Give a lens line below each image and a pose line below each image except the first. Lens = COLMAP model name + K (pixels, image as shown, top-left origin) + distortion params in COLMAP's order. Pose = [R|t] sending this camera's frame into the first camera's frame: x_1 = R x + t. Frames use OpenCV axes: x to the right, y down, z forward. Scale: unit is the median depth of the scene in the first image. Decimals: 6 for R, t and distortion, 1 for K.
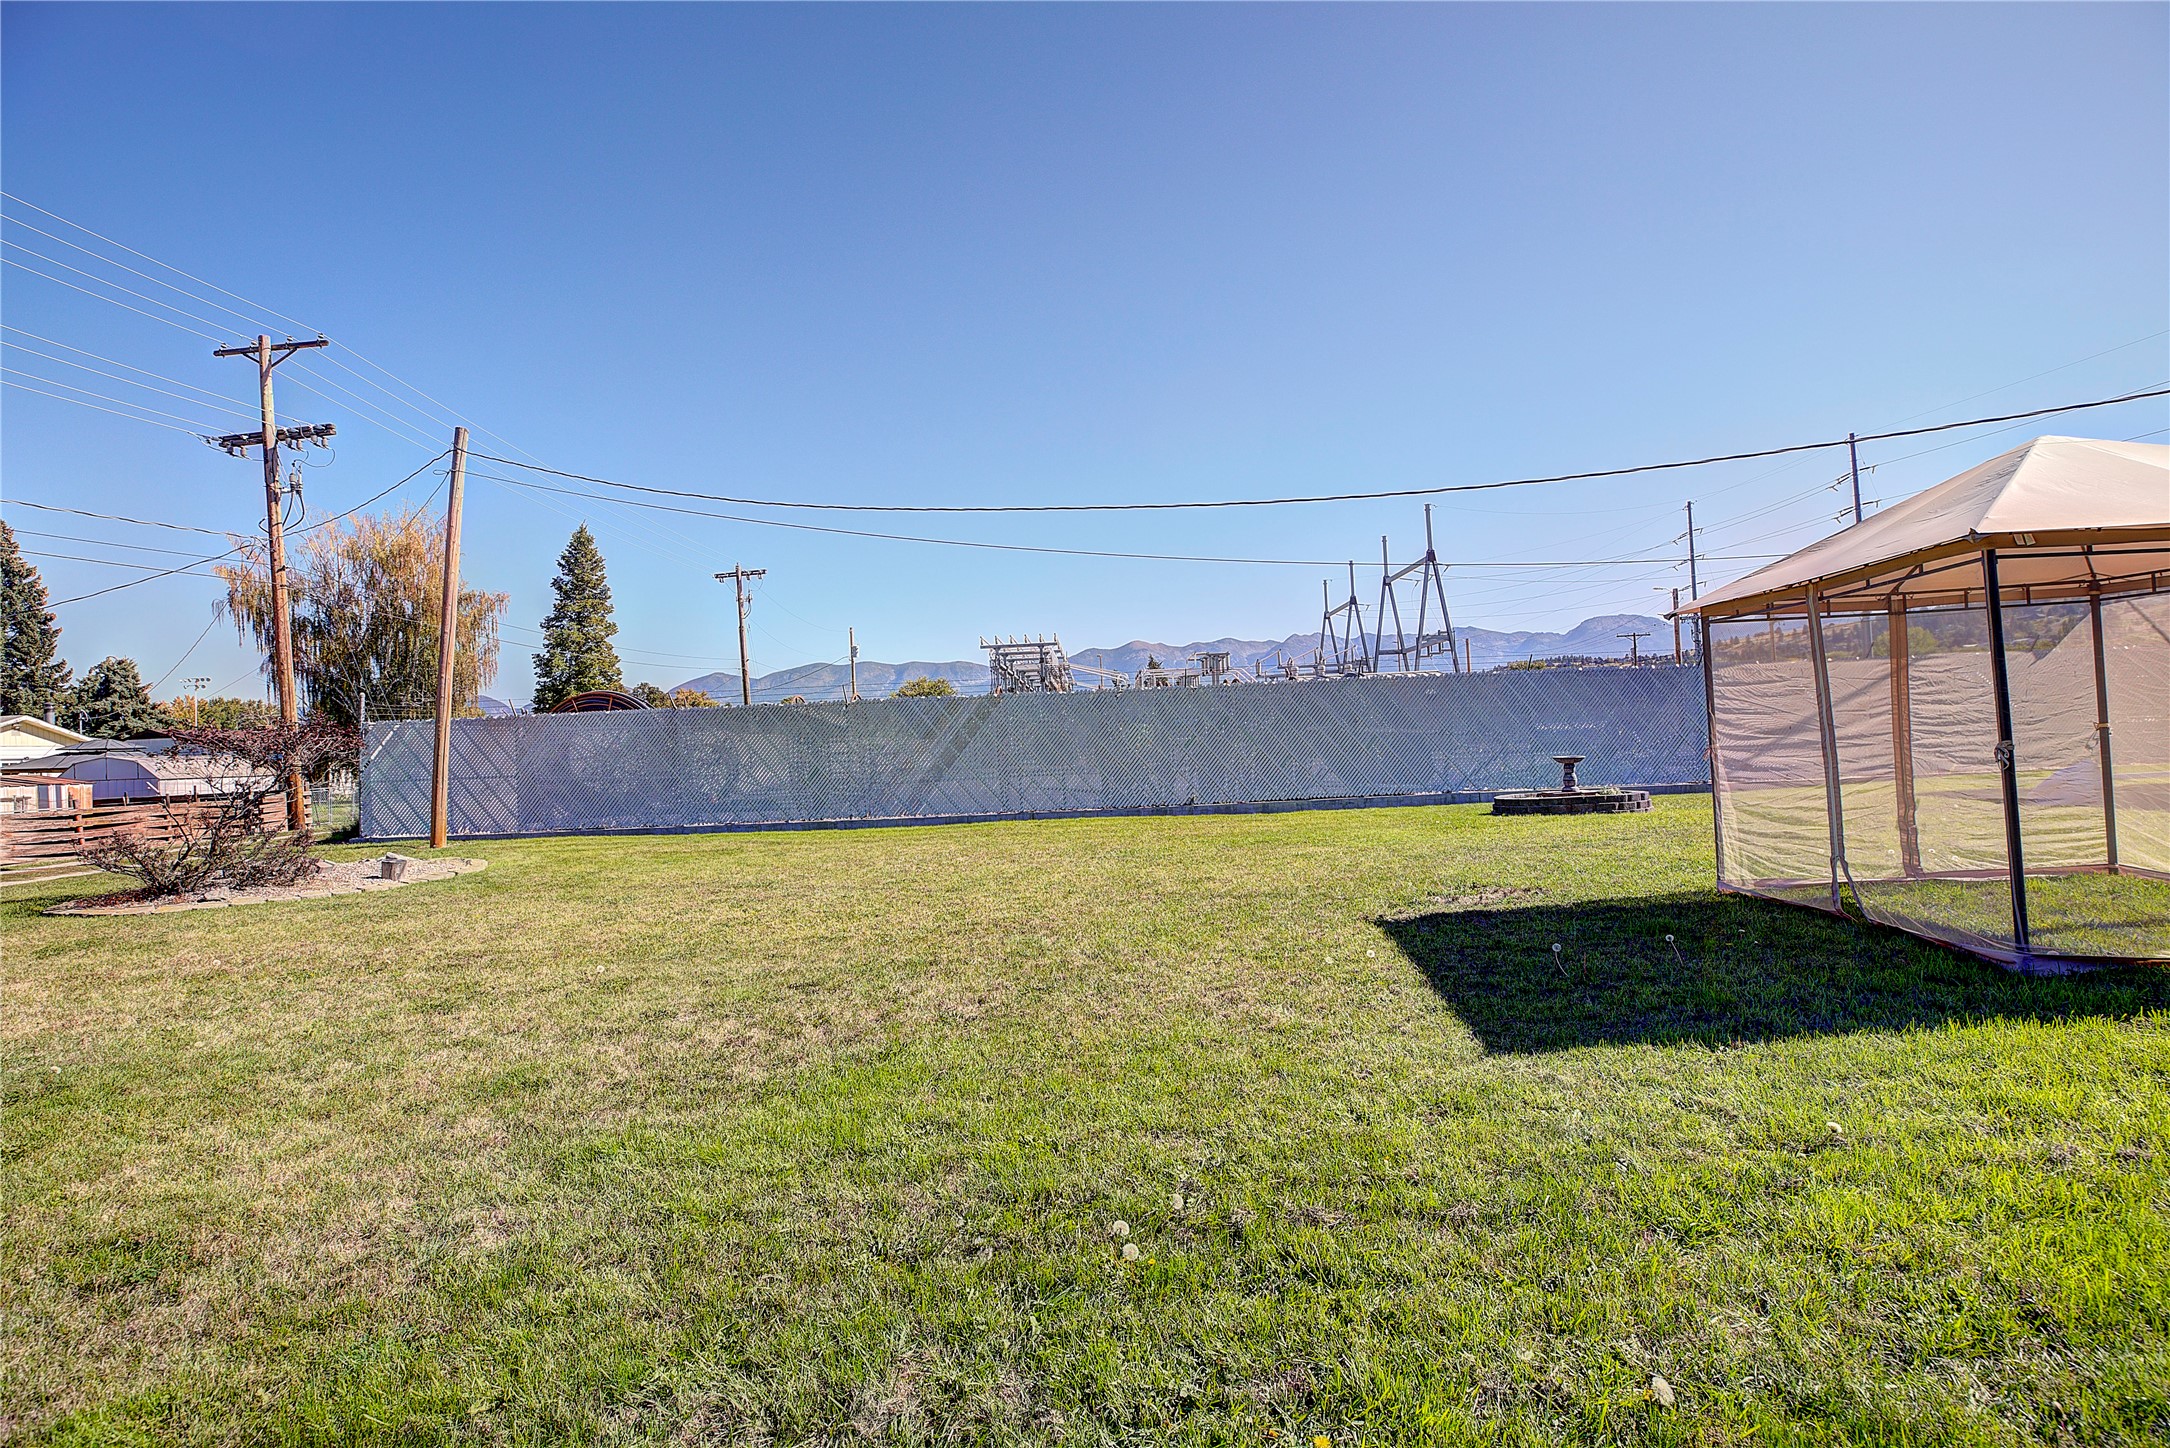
lens RADIAL K [[1023.8, 0, 1072.3], [0, 1023.8, 727.8], [0, 0, 1]] dist [-0.026622, 0.001354]
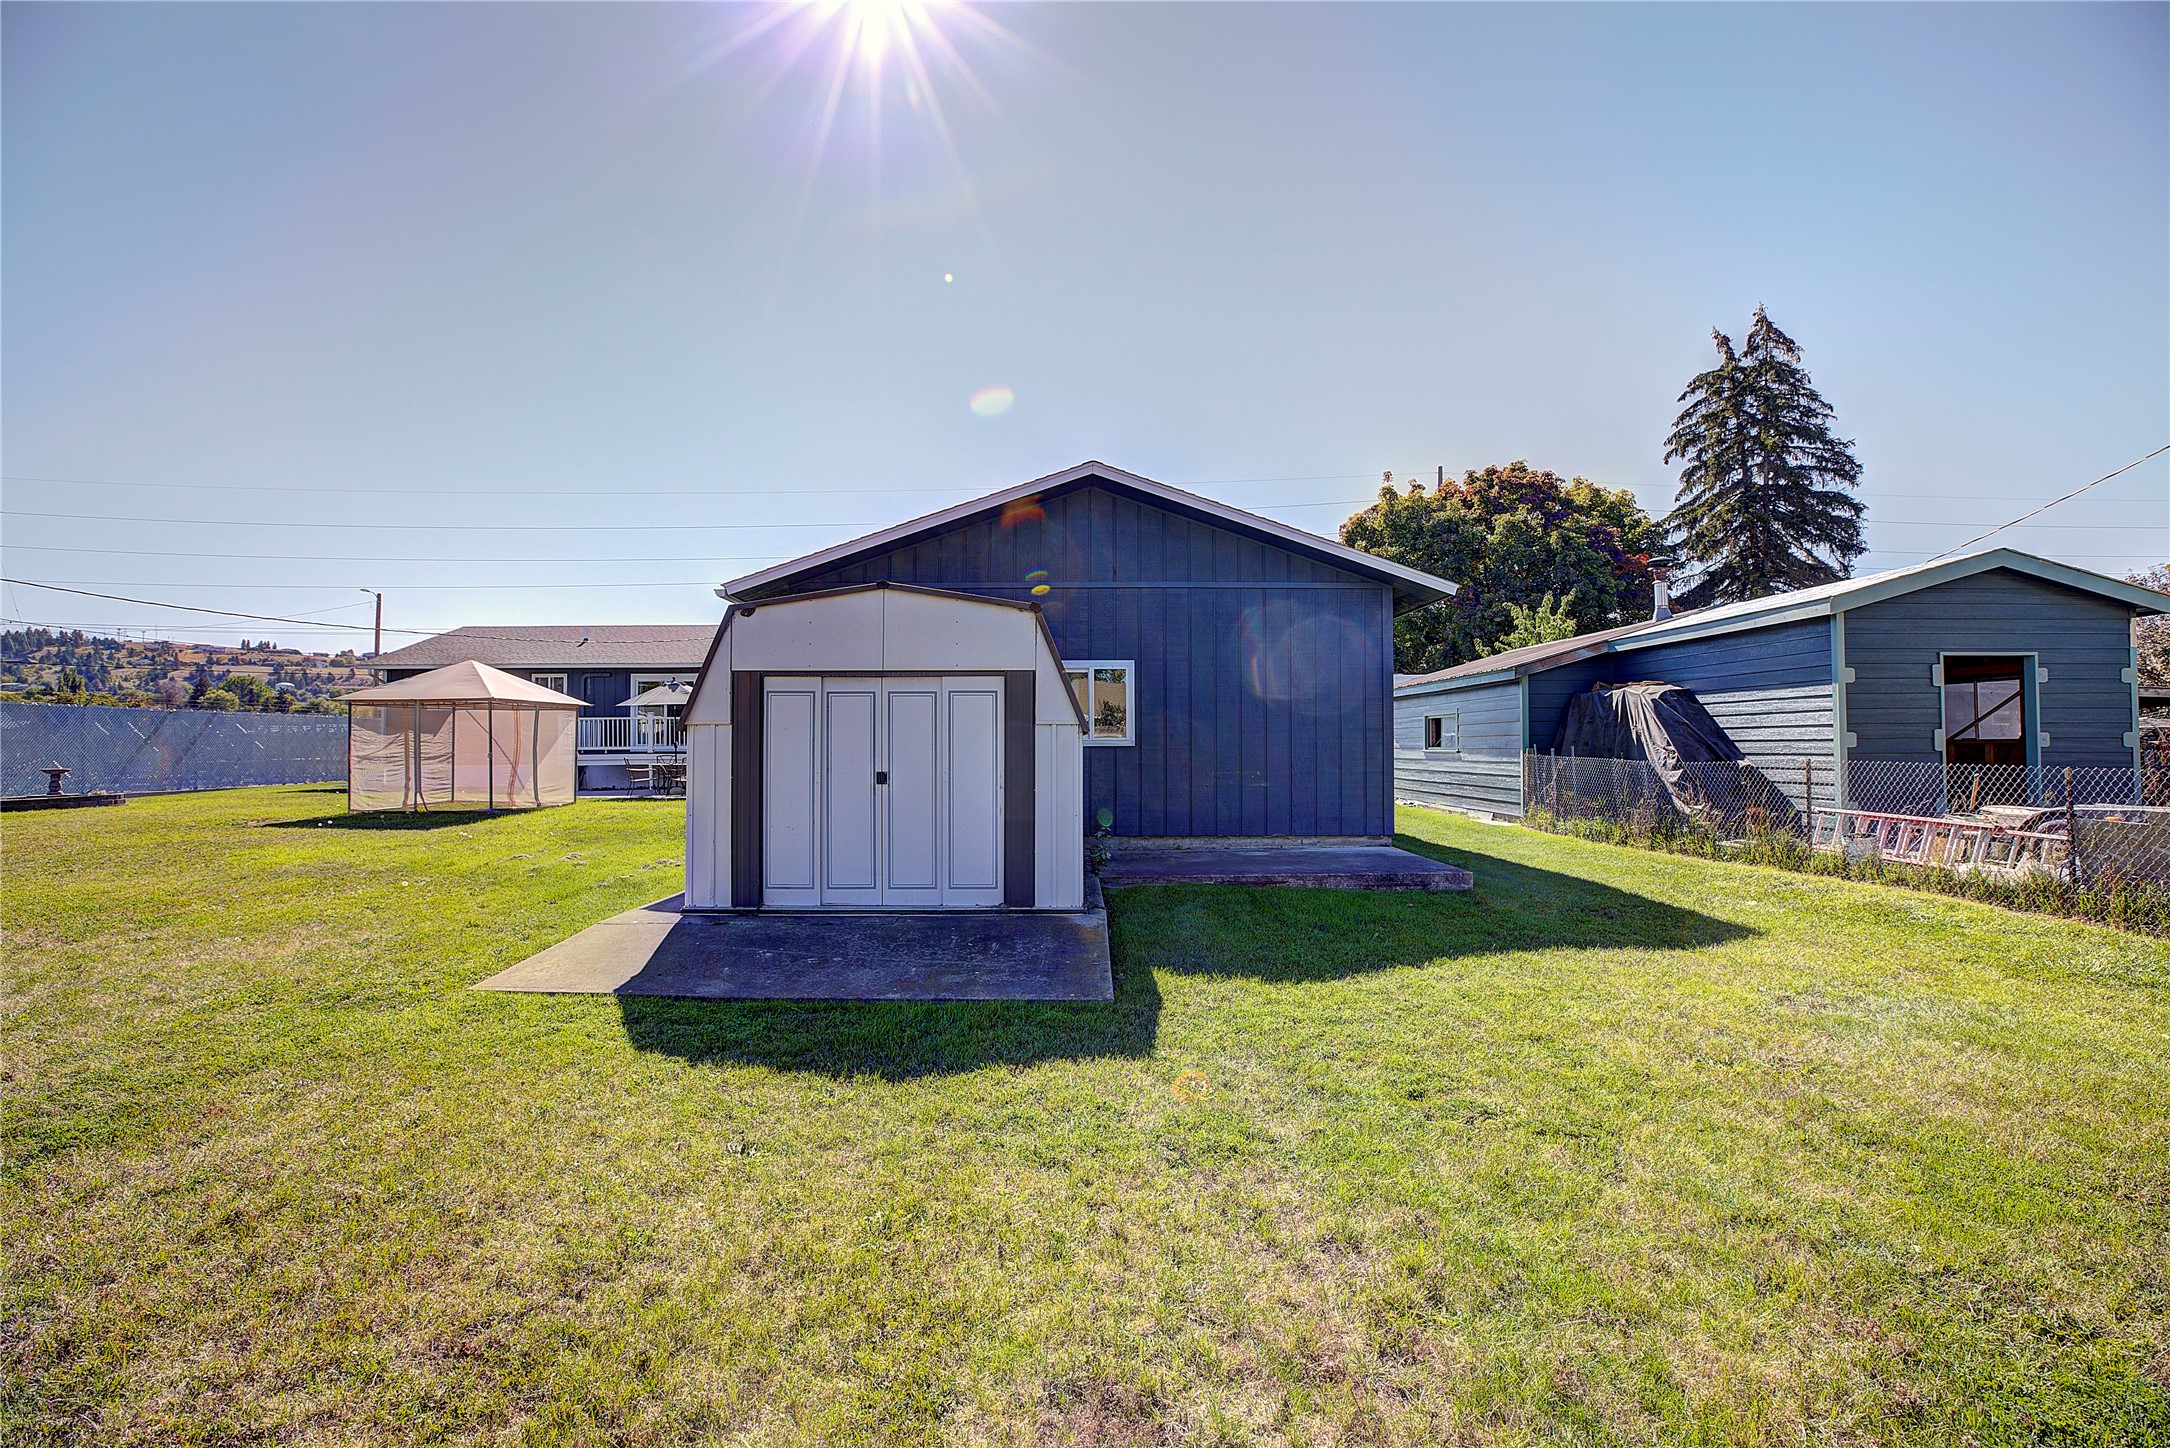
lens RADIAL K [[988.6, 0, 1080.7], [0, 988.6, 720.0], [0, 0, 1]] dist [-0.042392, 0.011967]
pose [[-0.040598, 0.068584, 0.996819, -0.187138], [-0.009633, 0.997568, -0.069028, 0.008520], [-0.999129, -0.012404, -0.039839, -0.071405]]
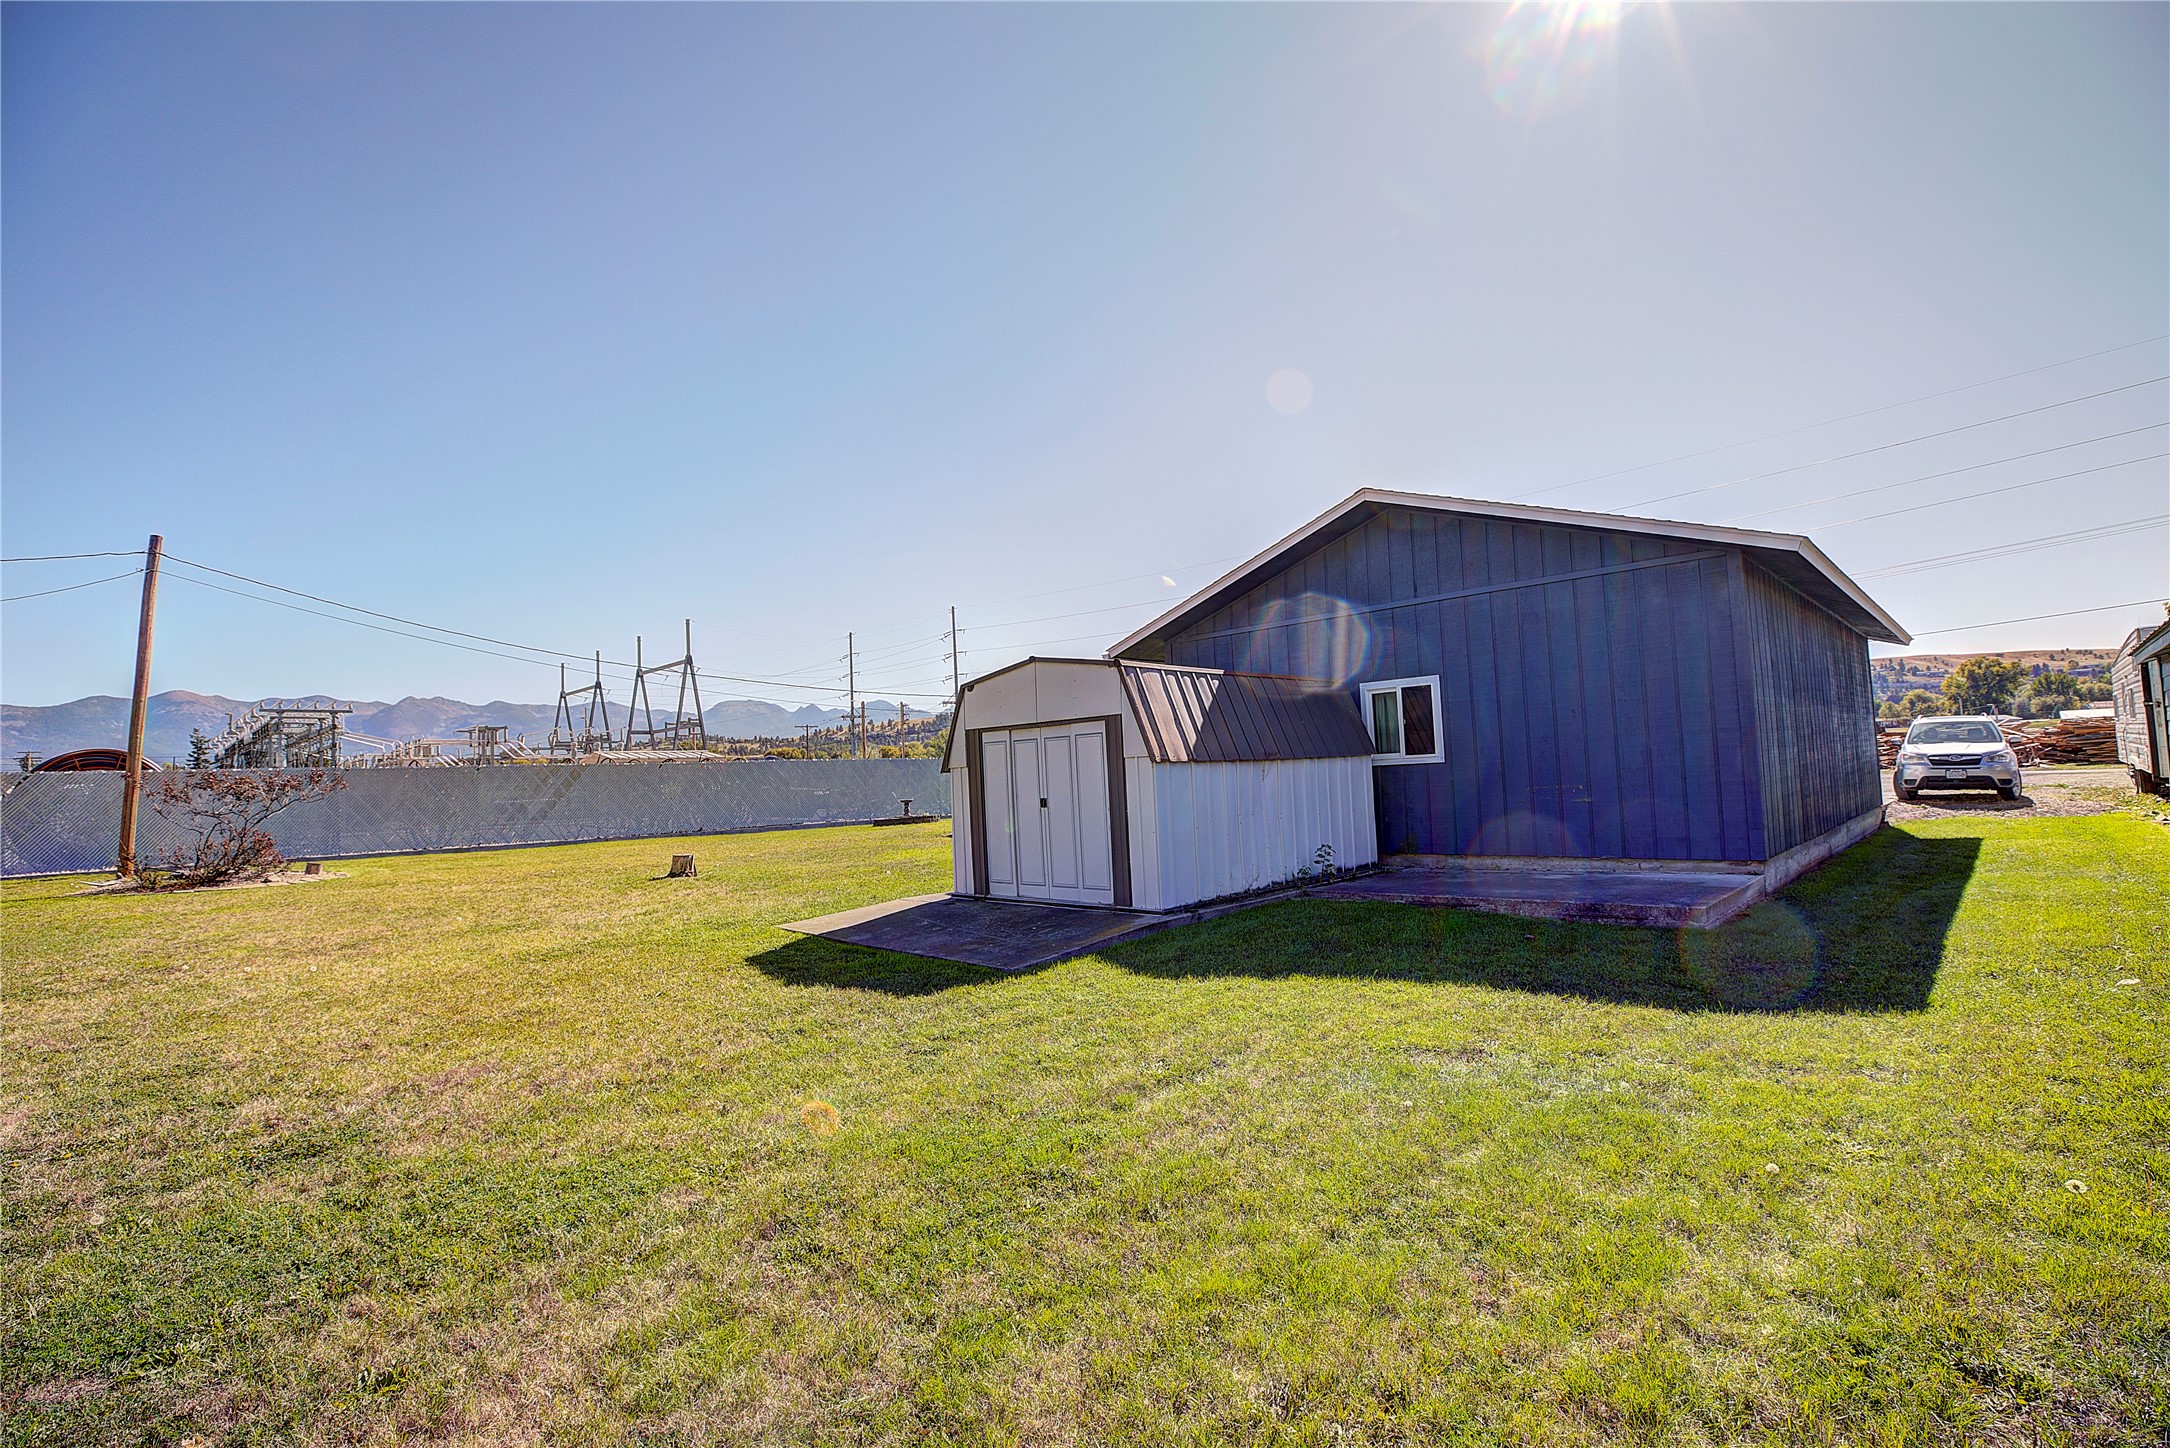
lens RADIAL K [[988.6, 0, 1081.7], [0, 988.6, 726.6], [0, 0, 1]] dist [-0.042392, 0.011967]
pose [[0.679341, 0.052389, 0.731950, -0.179969], [0.004031, 0.997167, -0.075113, 0.007297], [-0.733812, 0.053978, 0.677205, -0.159461]]
